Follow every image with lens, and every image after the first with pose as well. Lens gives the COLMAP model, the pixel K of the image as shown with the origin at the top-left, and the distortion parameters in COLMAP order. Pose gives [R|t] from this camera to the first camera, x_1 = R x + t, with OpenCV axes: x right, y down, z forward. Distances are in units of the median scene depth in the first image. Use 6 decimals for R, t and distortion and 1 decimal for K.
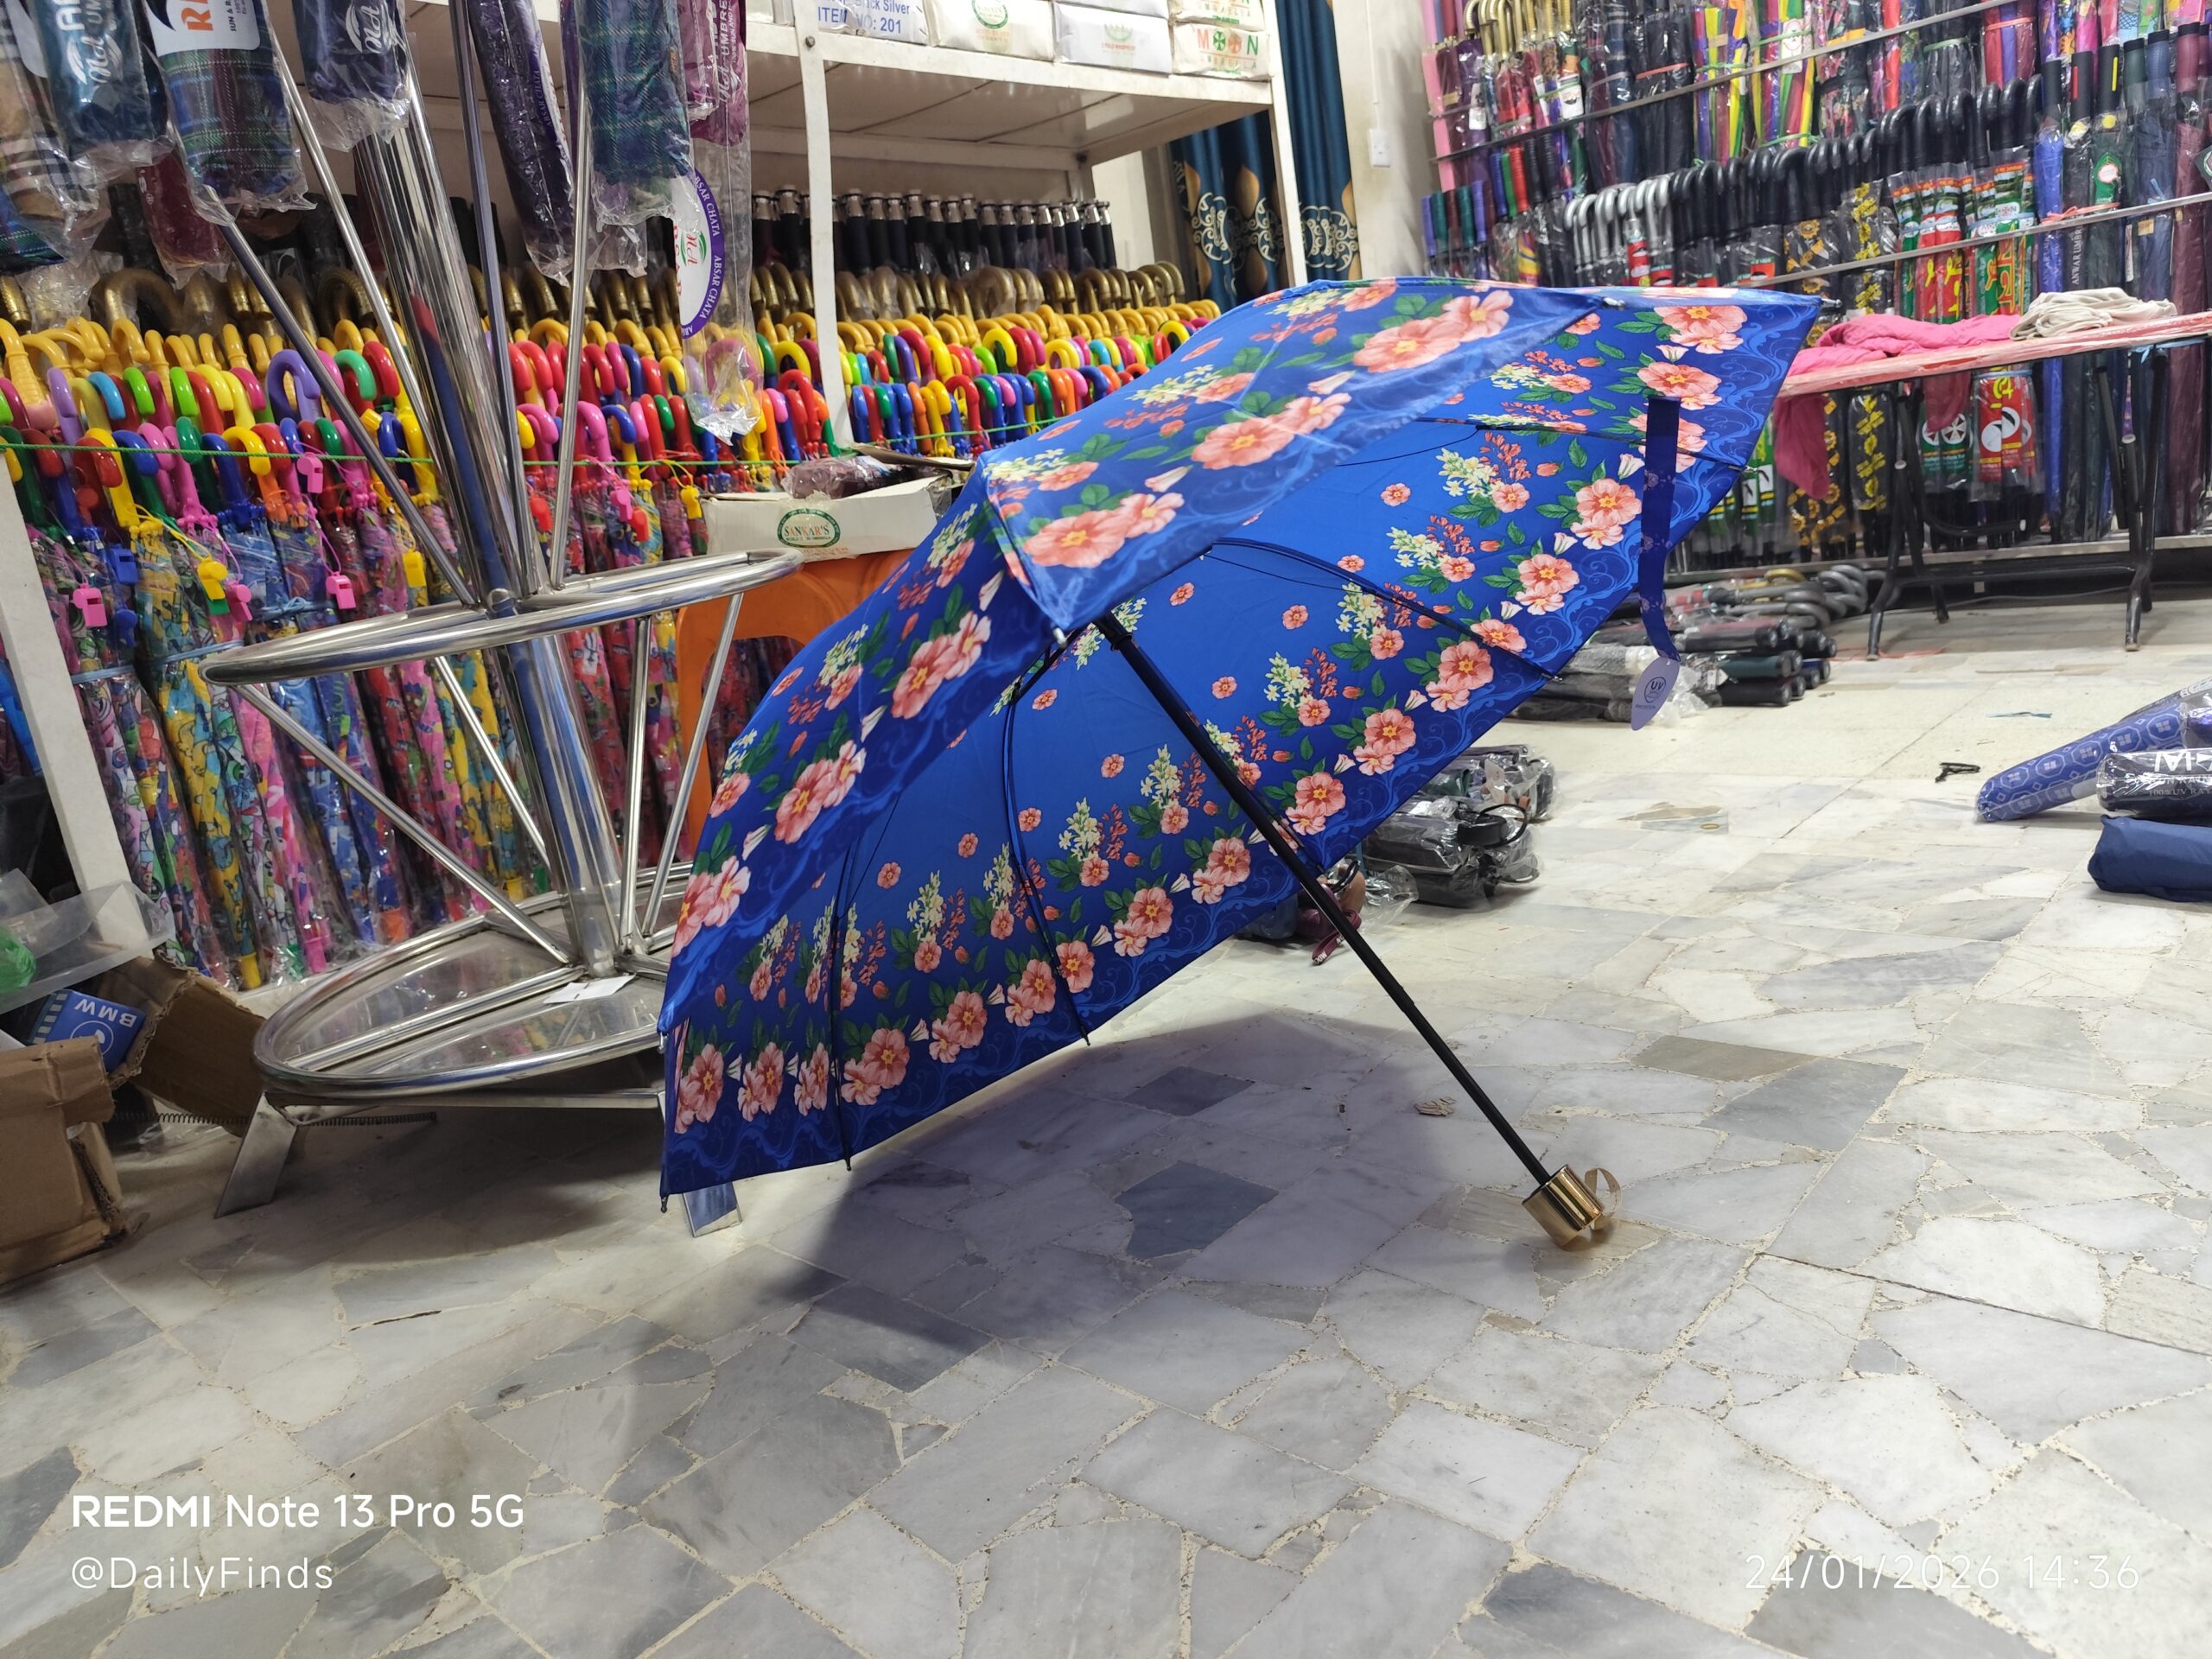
lens RADIAL K [[1527.7, 0, 1109.3], [0, 1527.7, 823.1], [0, 0, 1]] dist [0.019978, -0.027286]
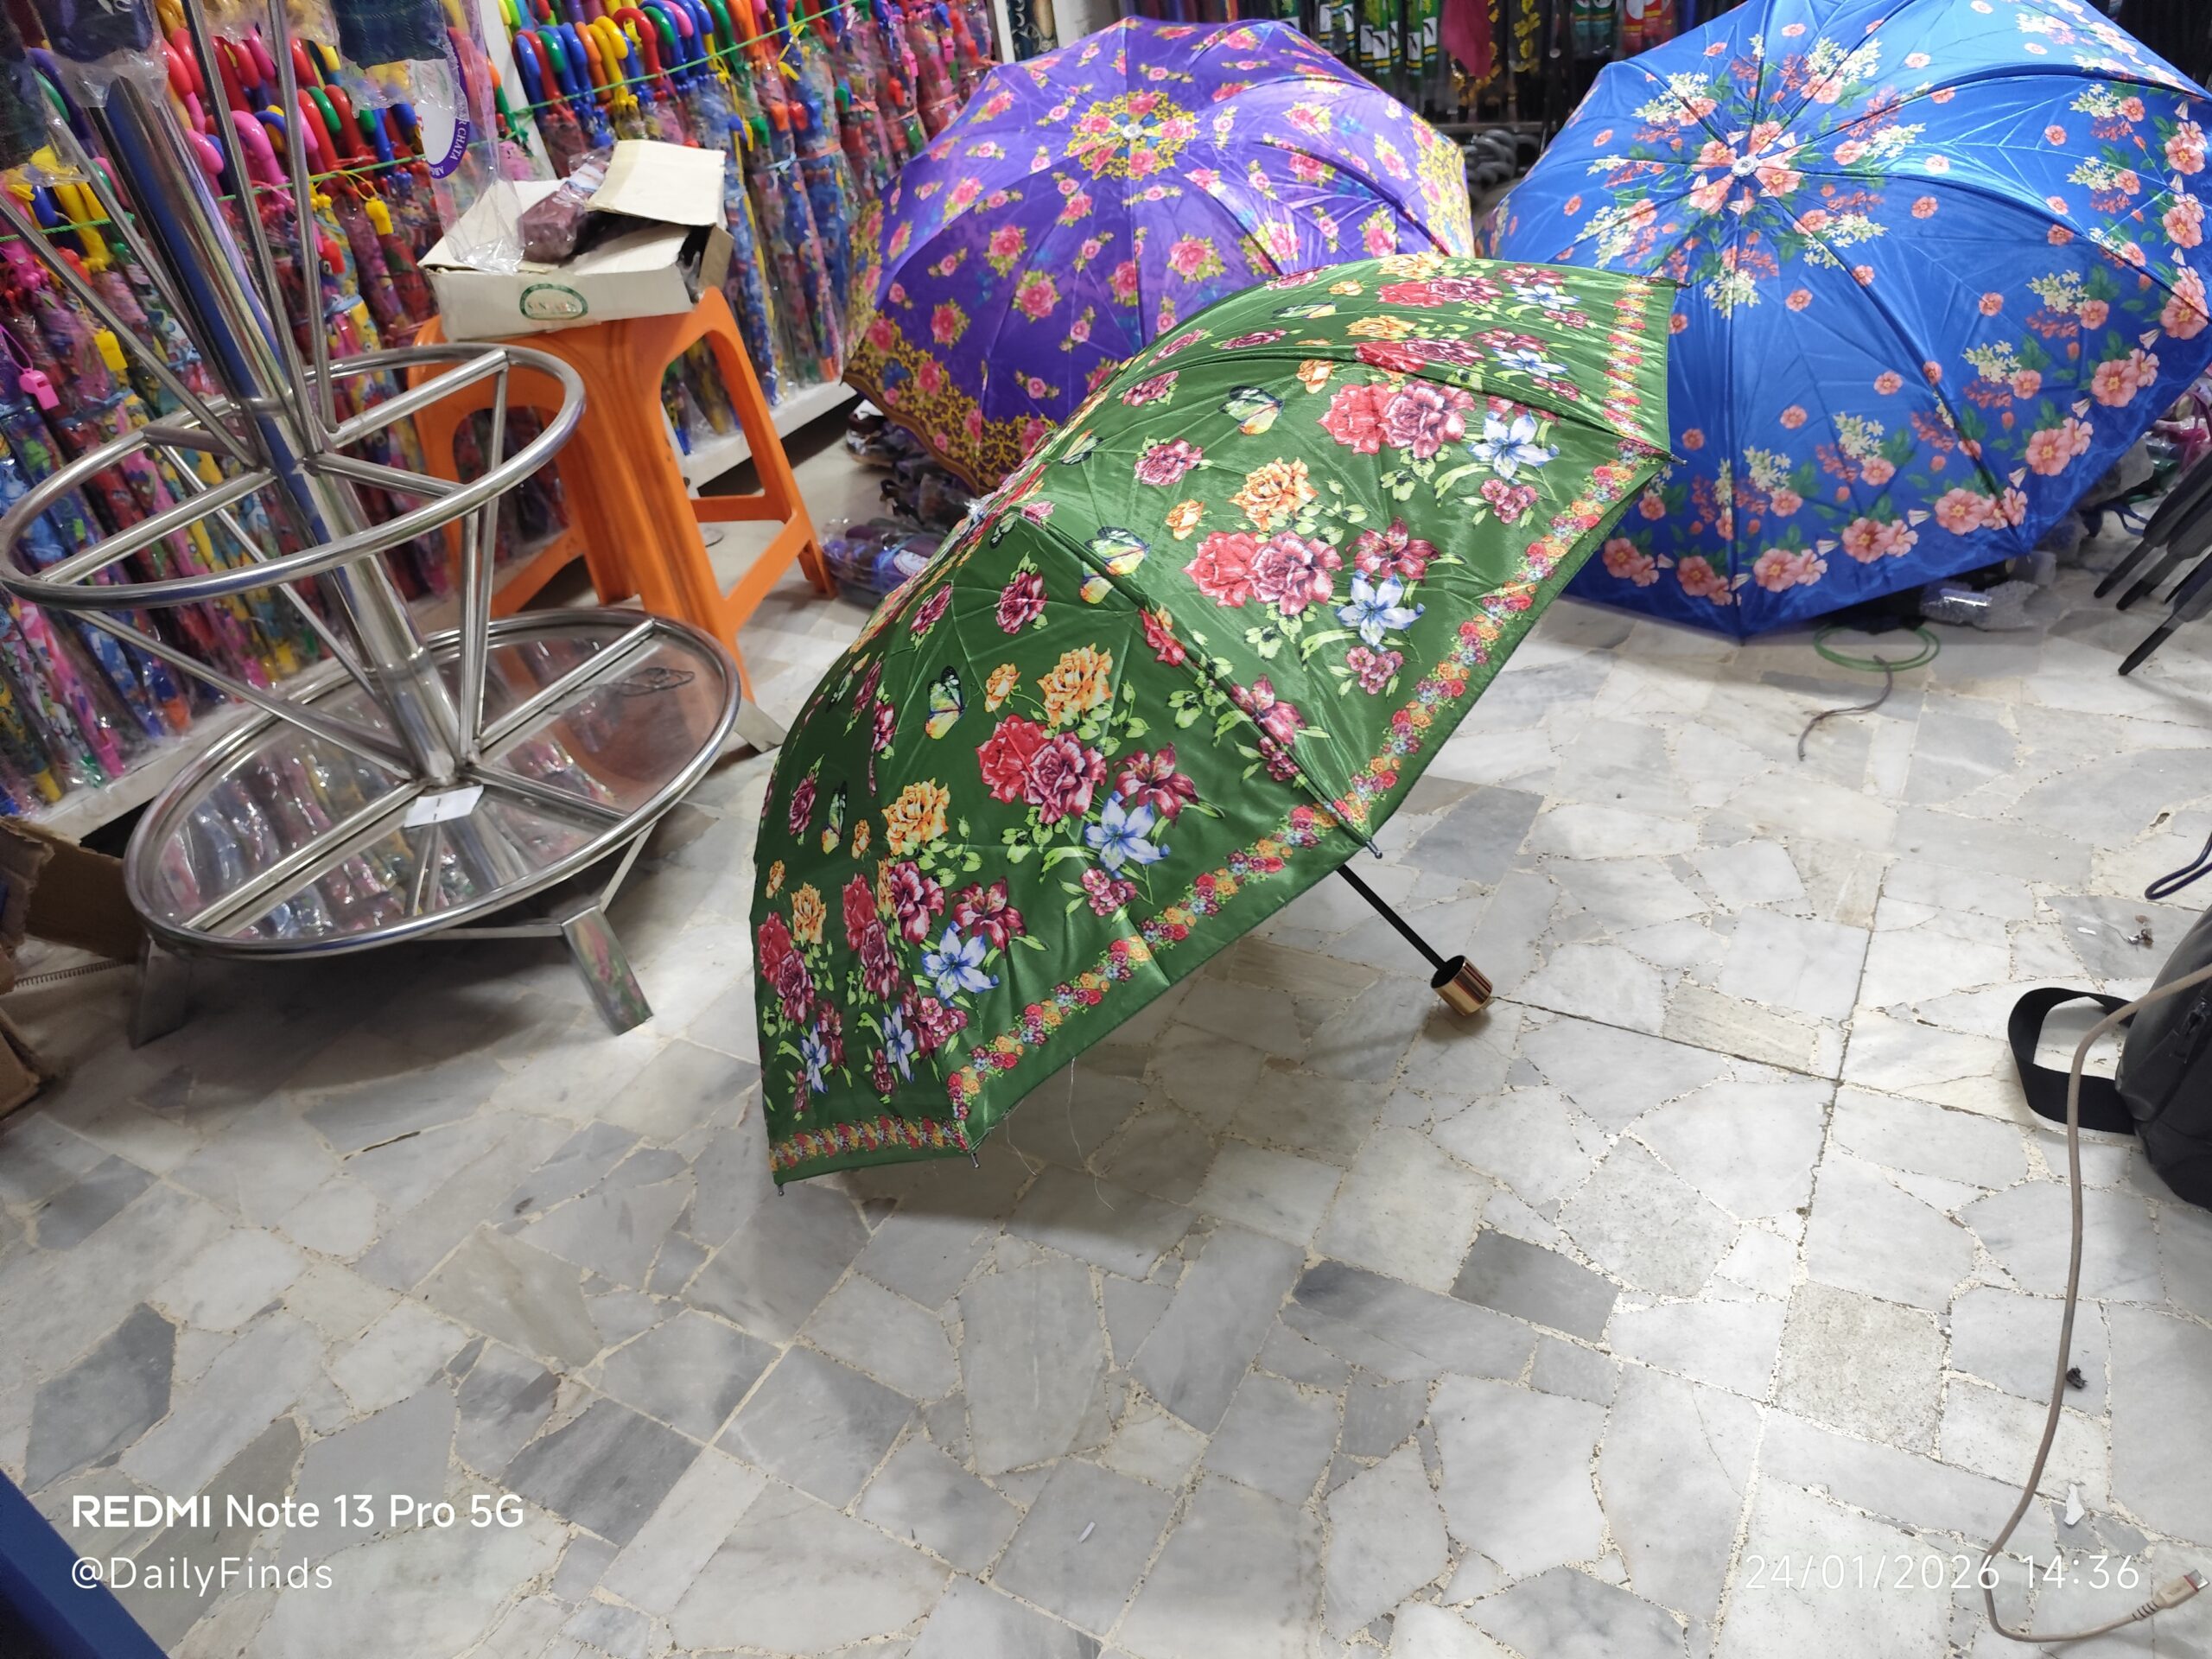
lens RADIAL K [[1527.7, 0, 1112.4], [0, 1527.7, 817.7], [0, 0, 1]] dist [0.019978, -0.027286]
pose [[0.972242, -0.112359, 0.205233, -0.061956], [0.034777, 0.936803, 0.348125, -0.153249], [-0.231378, -0.331324, 0.914707, -0.070733]]
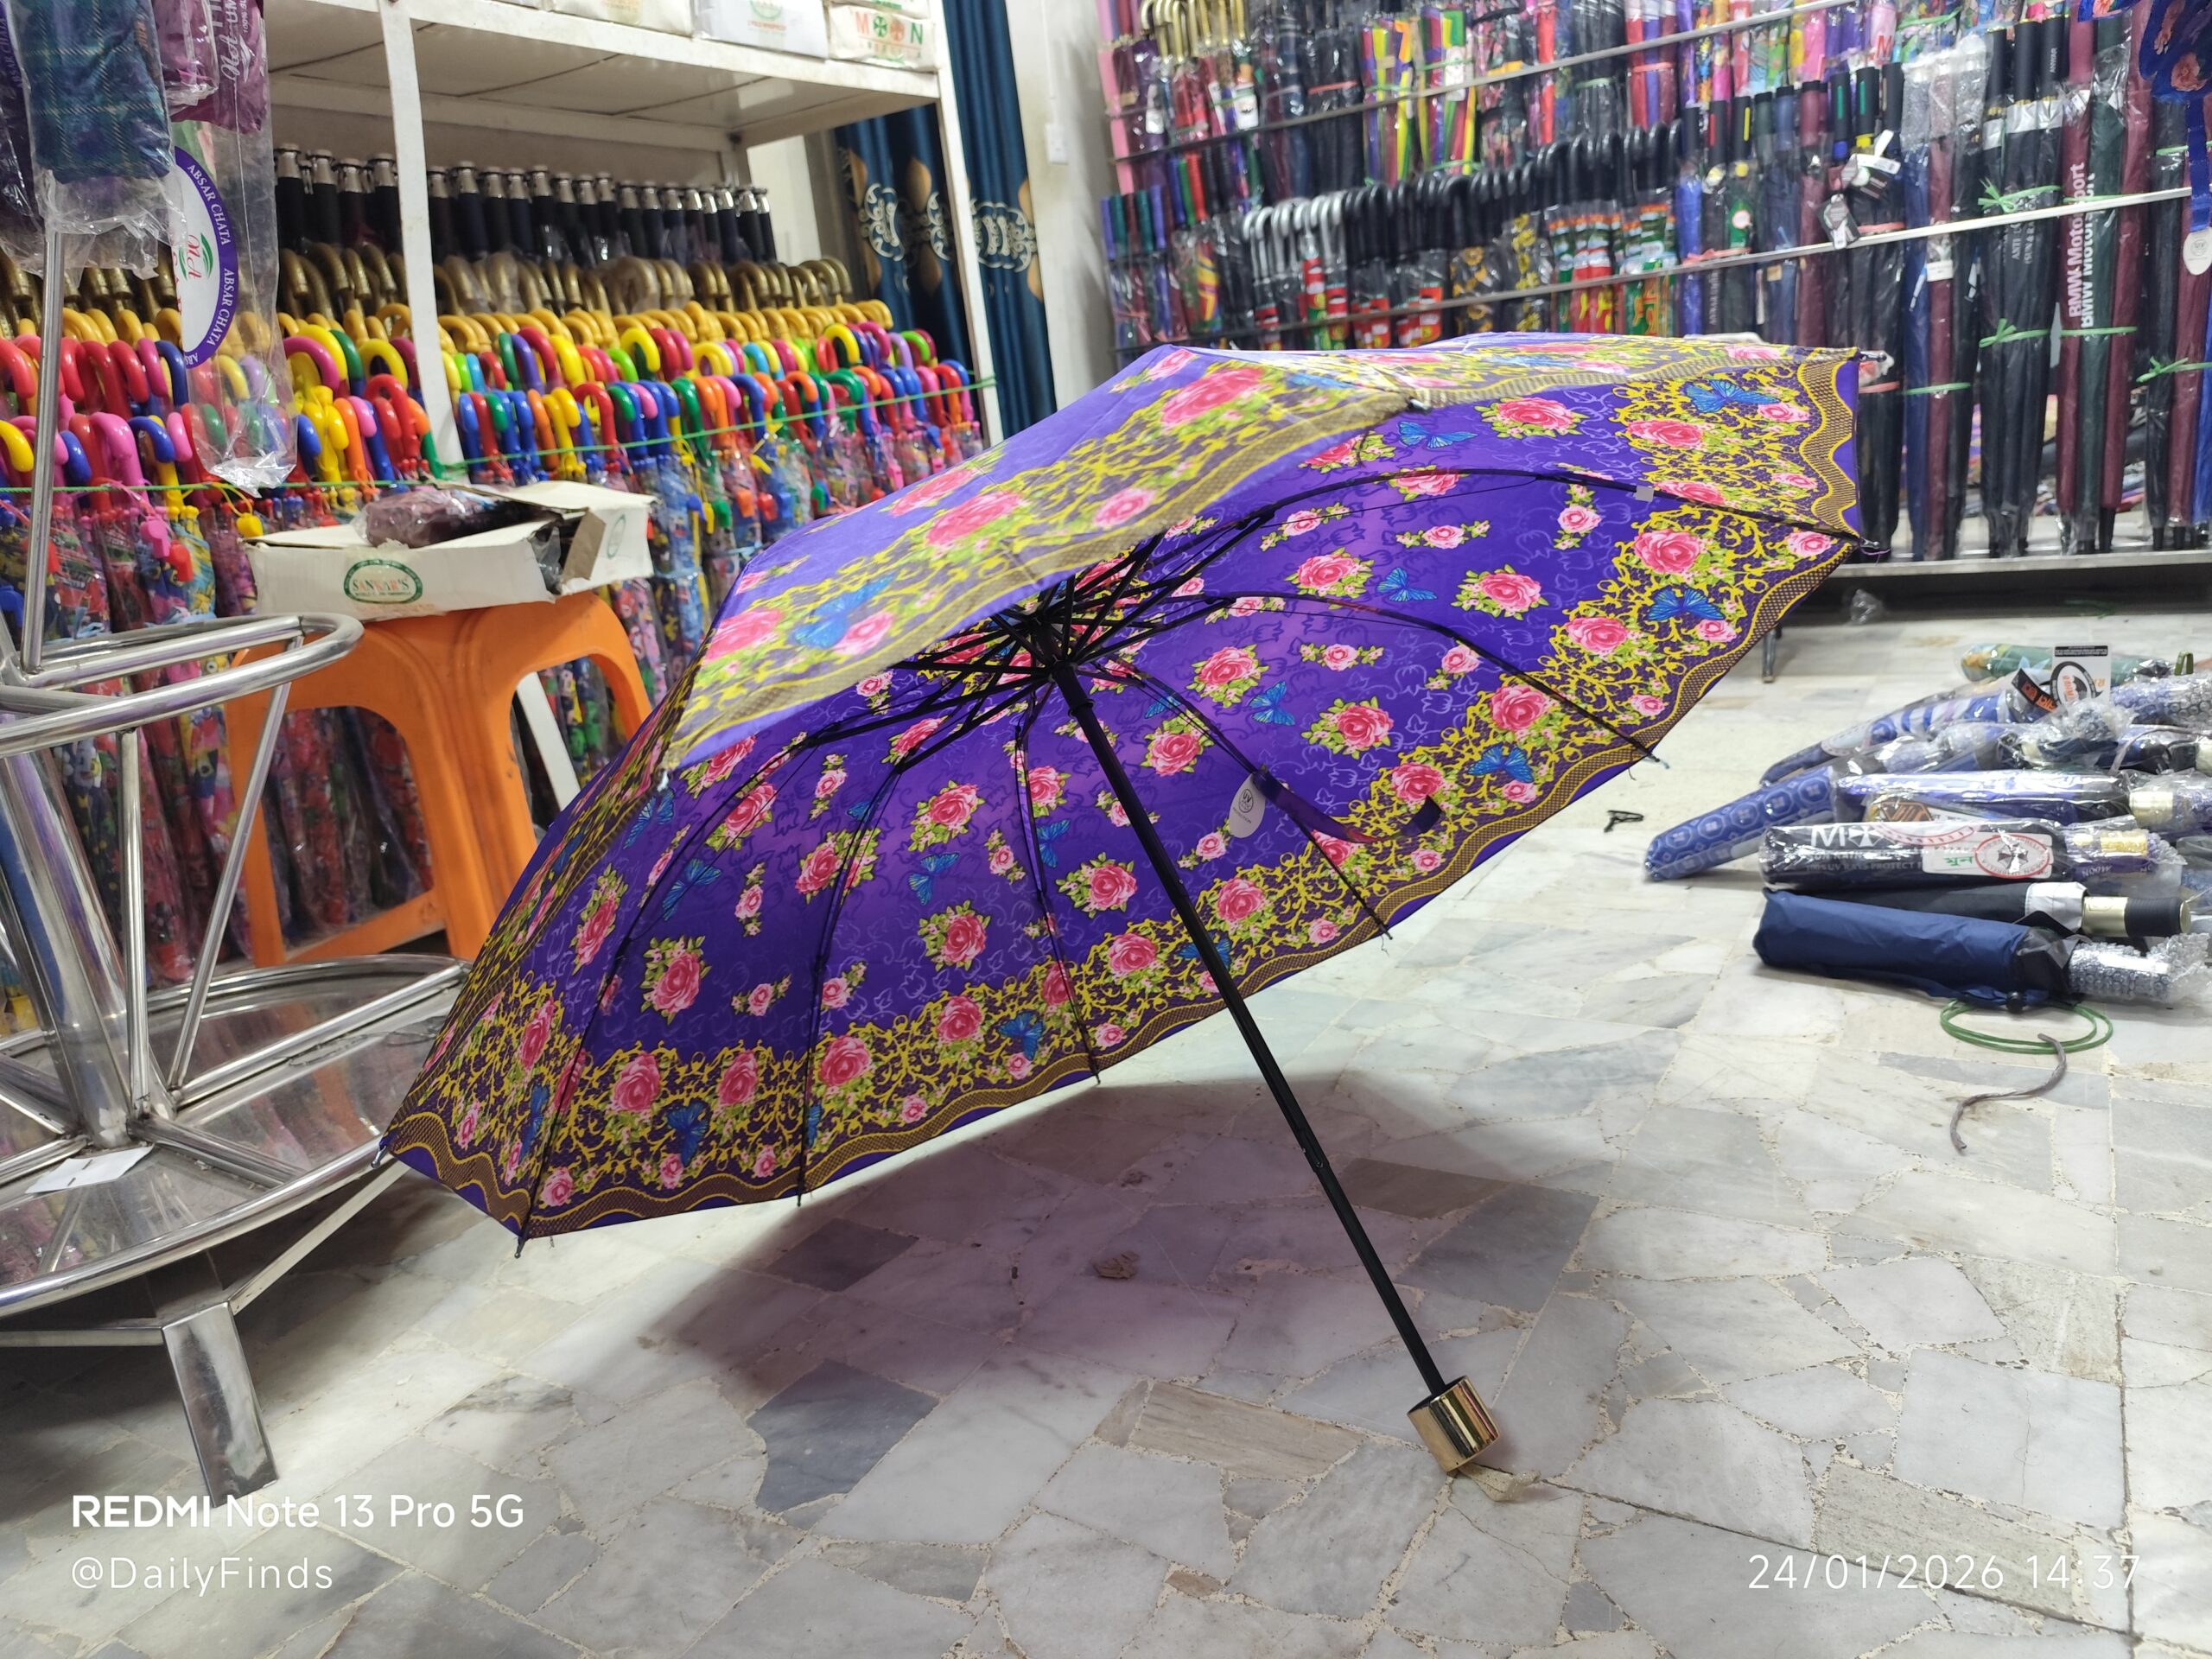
lens RADIAL K [[1527.7, 0, 1111.6], [0, 1527.7, 822.6], [0, 0, 1]] dist [0.019978, -0.027286]
pose [[0.980556, -0.020898, 0.195126, 0.021366], [0.017912, 0.999694, 0.017051, -0.048453], [-0.195423, -0.013225, 0.980630, 0.064740]]
